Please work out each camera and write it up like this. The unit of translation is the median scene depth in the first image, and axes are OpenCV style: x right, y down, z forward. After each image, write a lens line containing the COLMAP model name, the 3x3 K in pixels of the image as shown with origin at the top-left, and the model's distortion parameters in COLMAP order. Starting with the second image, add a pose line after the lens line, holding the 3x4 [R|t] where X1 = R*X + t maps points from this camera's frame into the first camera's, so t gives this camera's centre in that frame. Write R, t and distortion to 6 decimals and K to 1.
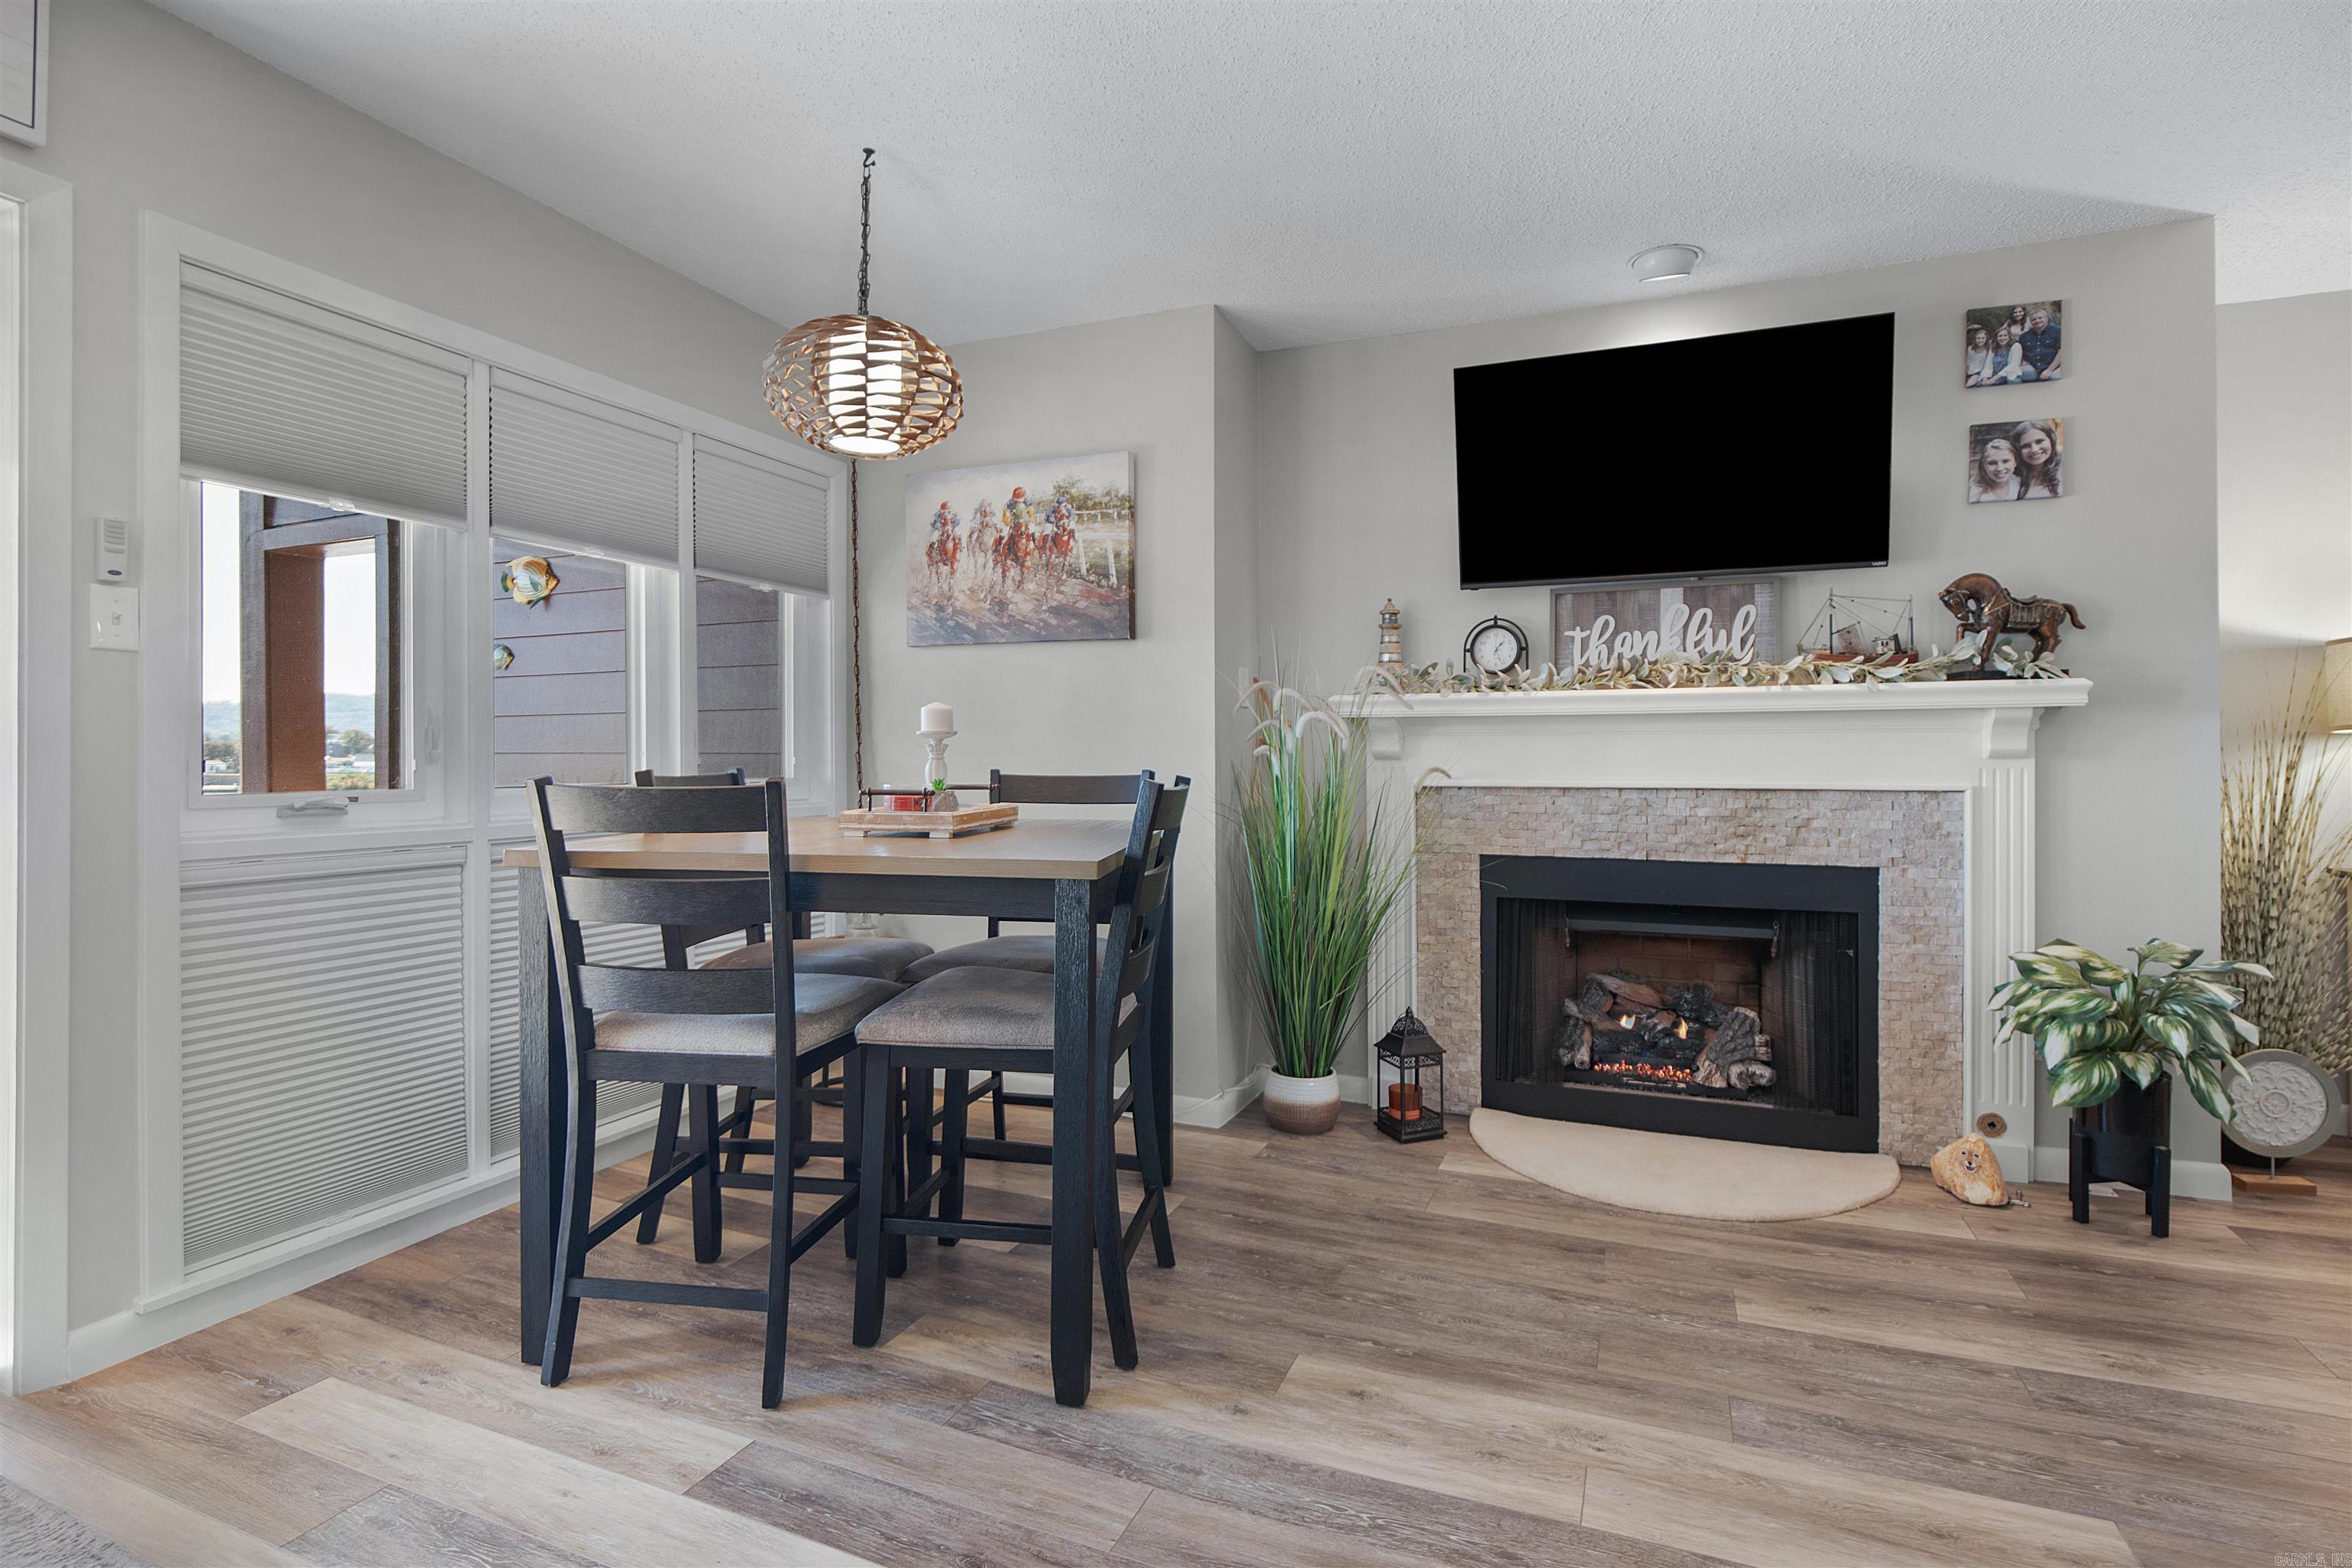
lens RADIAL K [[1135.8, 0, 1189.1], [0, 1135.8, 758.2], [0, 0, 1]] dist [-0.013163, 0.001663]
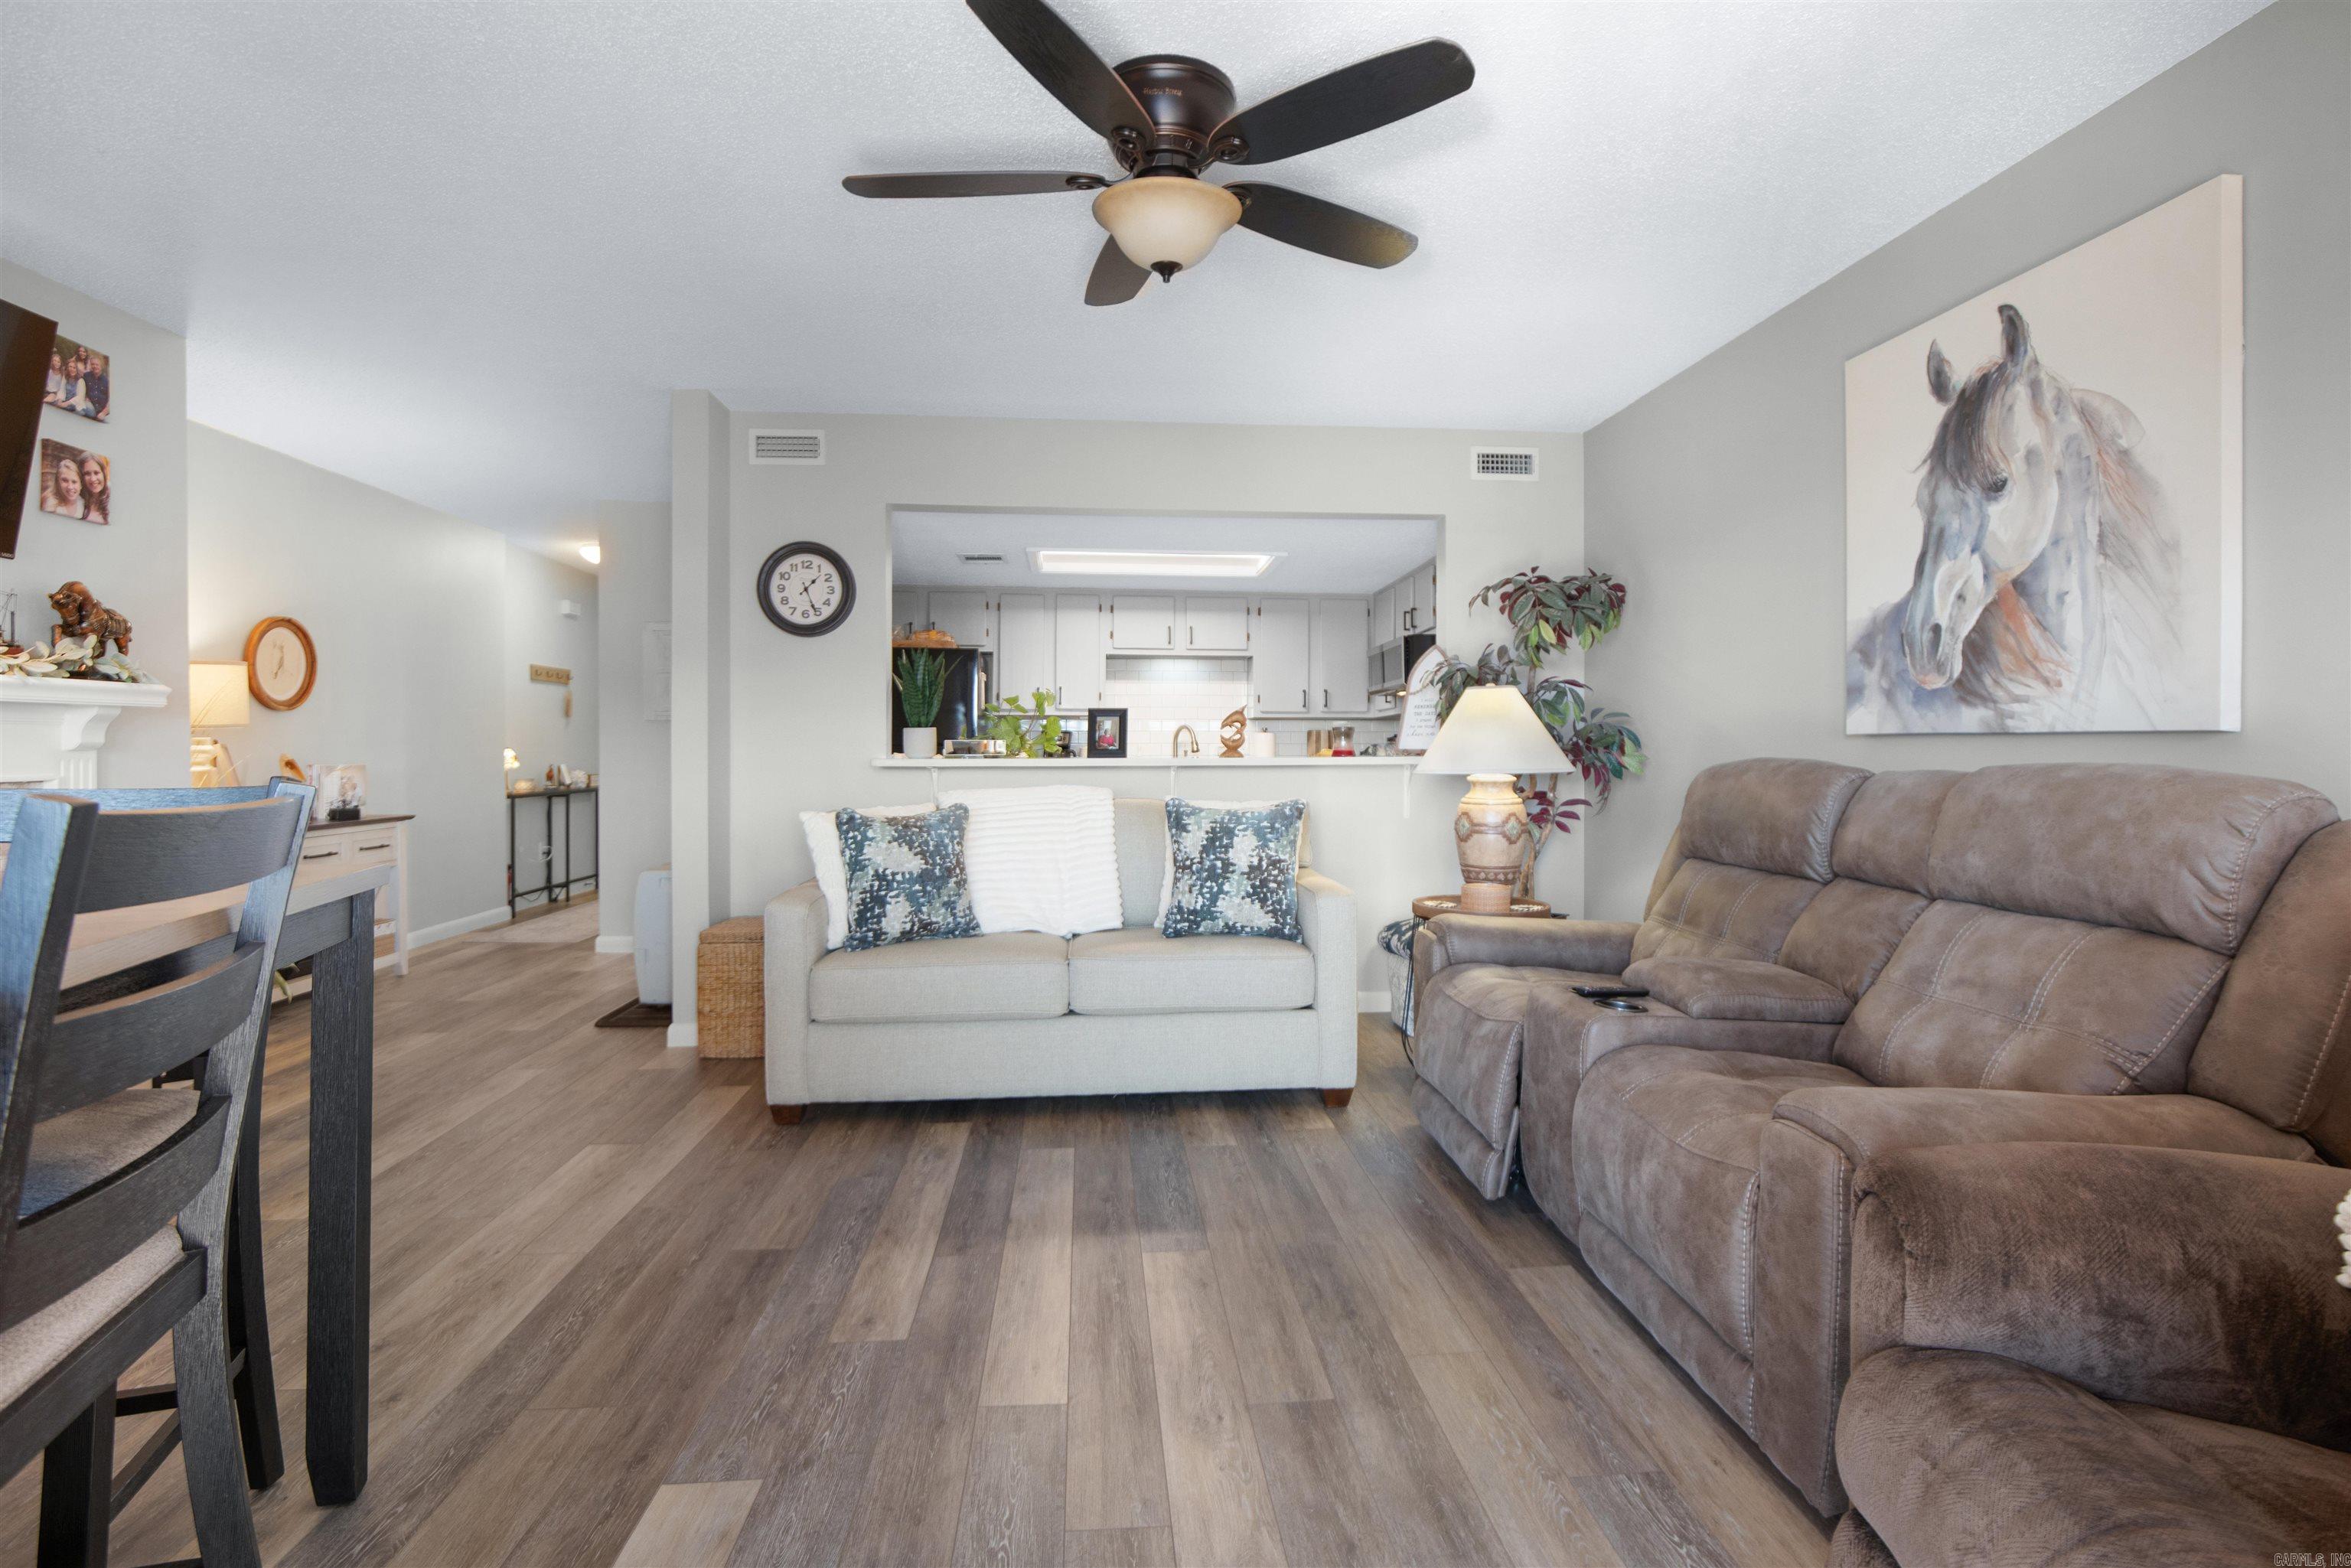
lens RADIAL K [[1129.9, 0, 1187.5], [0, 1129.9, 754.2], [0, 0, 1]] dist [-0.020950, 0.009637]
pose [[-0.462354, -0.003147, 0.886690, -0.732492], [-0.001054, 0.999995, 0.002999, -0.000671], [-0.886695, 0.000452, -0.462355, 0.522891]]
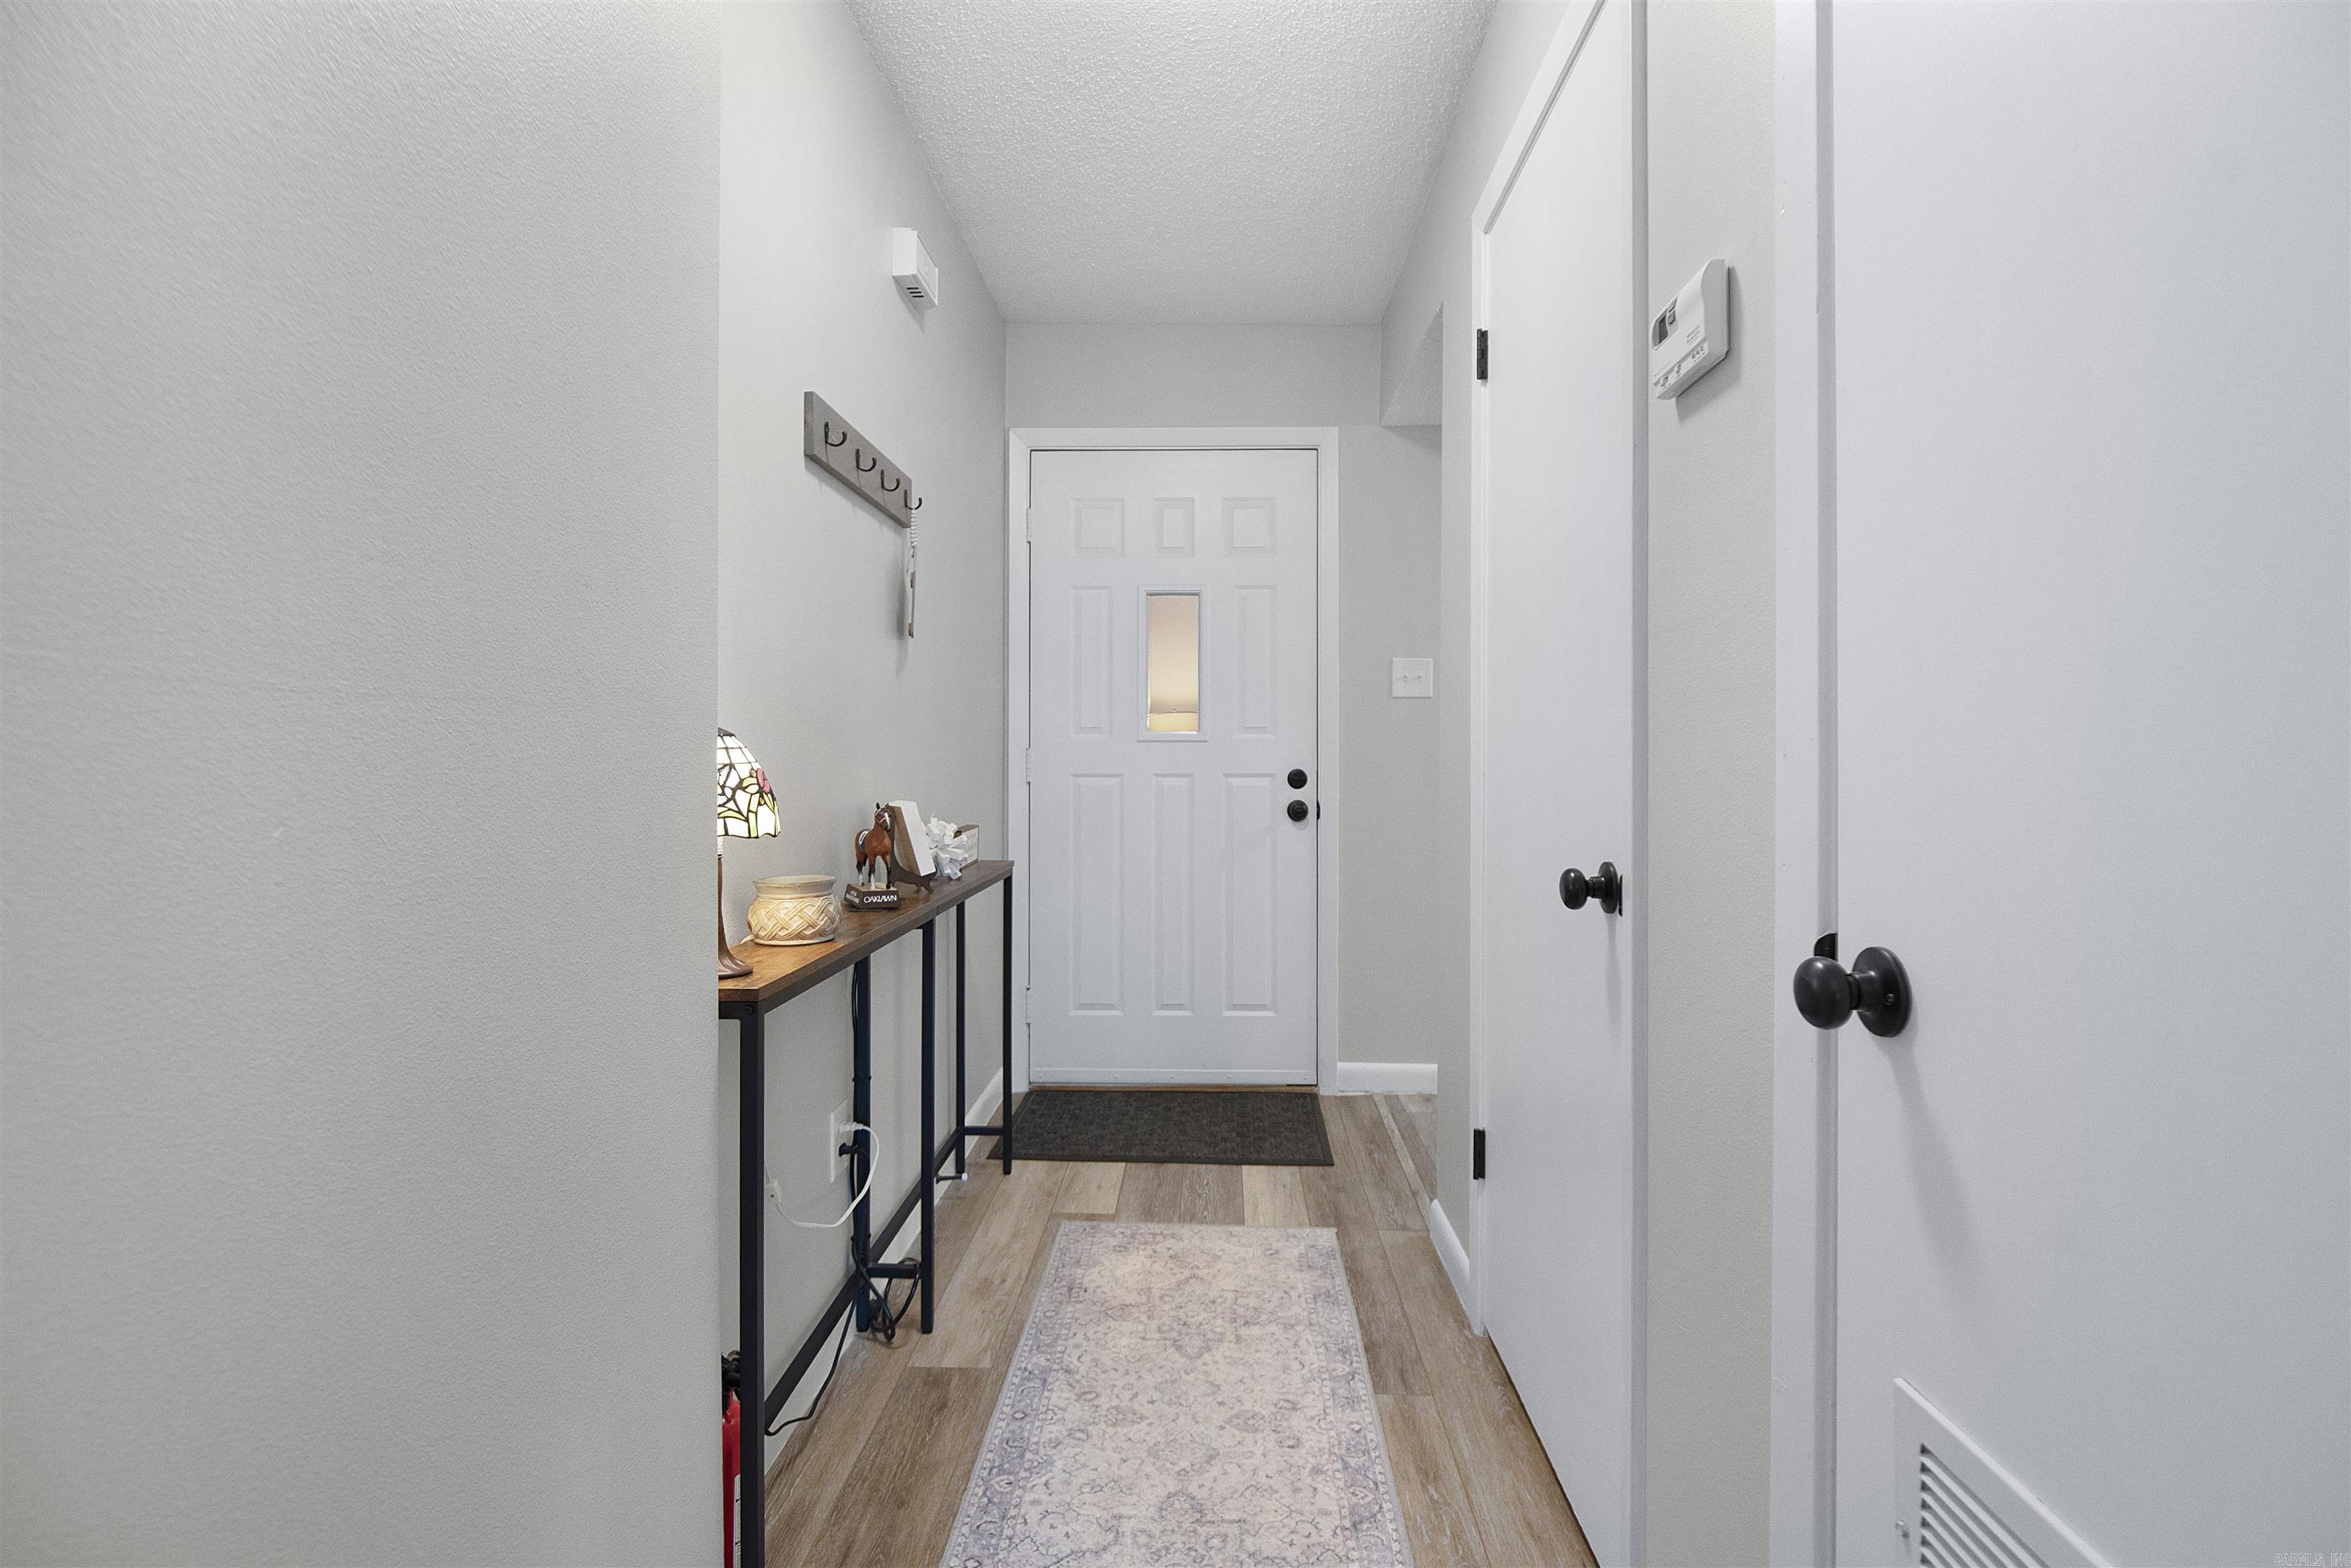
lens RADIAL K [[1138.8, 0, 1168.0], [0, 1138.8, 775.6], [0, 0, 1]] dist [-0.013495, 0.007860]
pose [[-0.312665, -0.001166, 0.949863, 1.550341], [-0.000830, 0.999999, 0.000955, 0.014737], [-0.949863, -0.000490, -0.312666, 0.669091]]
